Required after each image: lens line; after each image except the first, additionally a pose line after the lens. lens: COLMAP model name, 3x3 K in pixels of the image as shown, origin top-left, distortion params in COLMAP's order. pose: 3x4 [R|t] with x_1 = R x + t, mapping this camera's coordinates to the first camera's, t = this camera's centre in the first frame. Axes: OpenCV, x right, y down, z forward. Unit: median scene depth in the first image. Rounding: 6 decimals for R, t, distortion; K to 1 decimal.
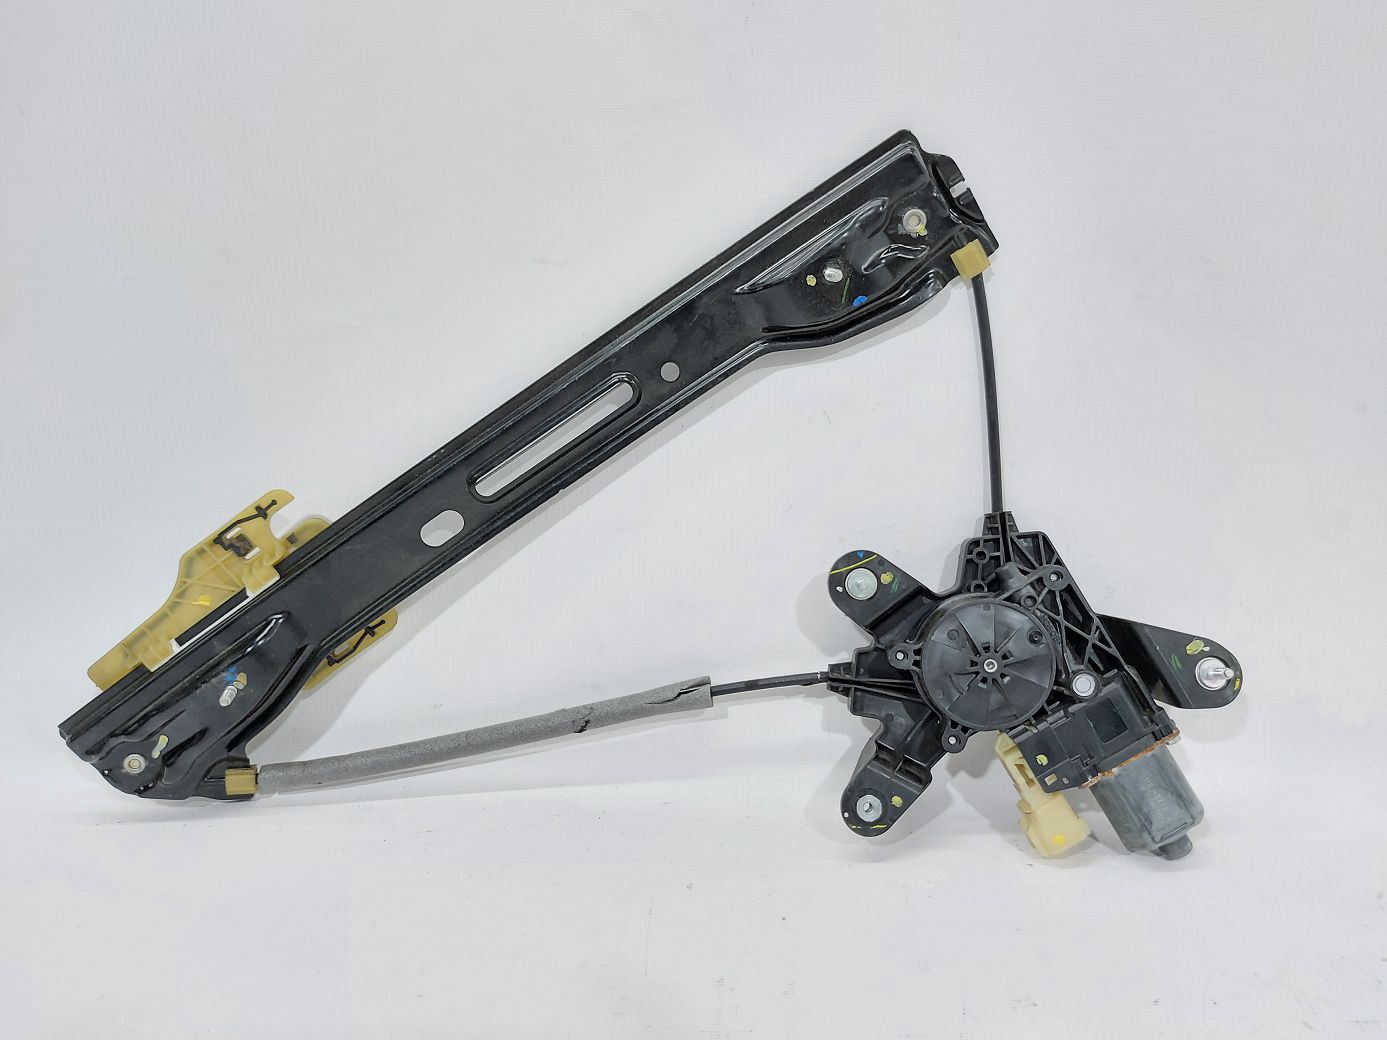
lens RADIAL K [[968.8, 0, 693.5], [0, 968.8, 520.0], [0, 0, 1]] dist [0.063927, -0.154617]
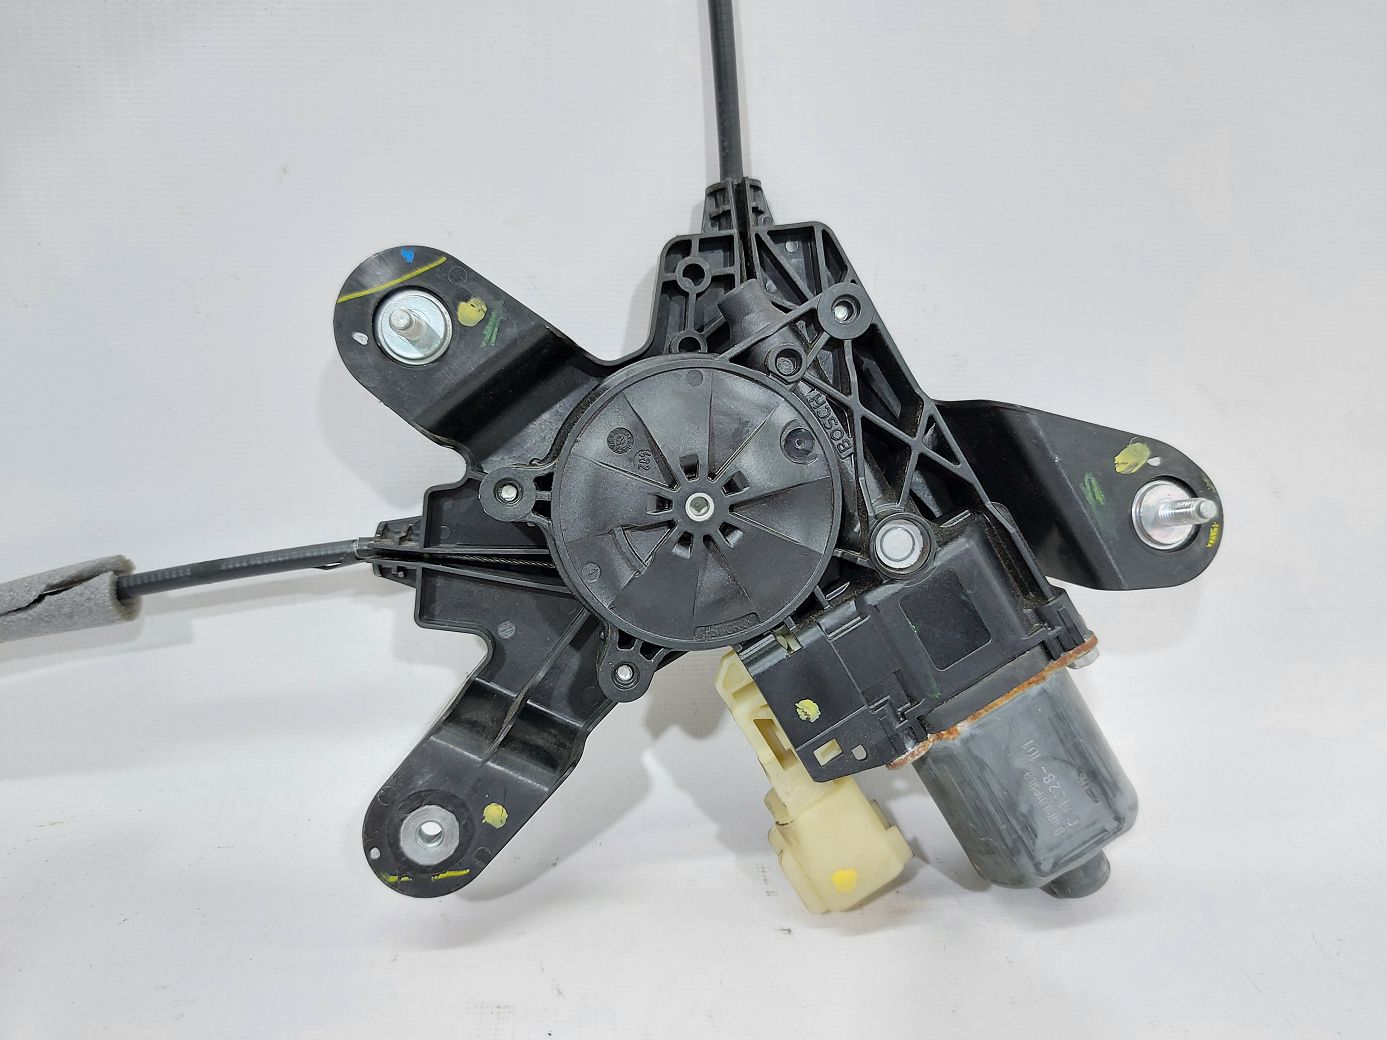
lens RADIAL K [[968.8, 0, 693.5], [0, 968.8, 520.0], [0, 0, 1]] dist [0.063927, -0.154617]
pose [[0.989379, -0.017346, 0.144319, 0.237247], [0.004321, 0.995925, 0.090076, 0.115251], [-0.145293, -0.088496, 0.985423, 0.561953]]
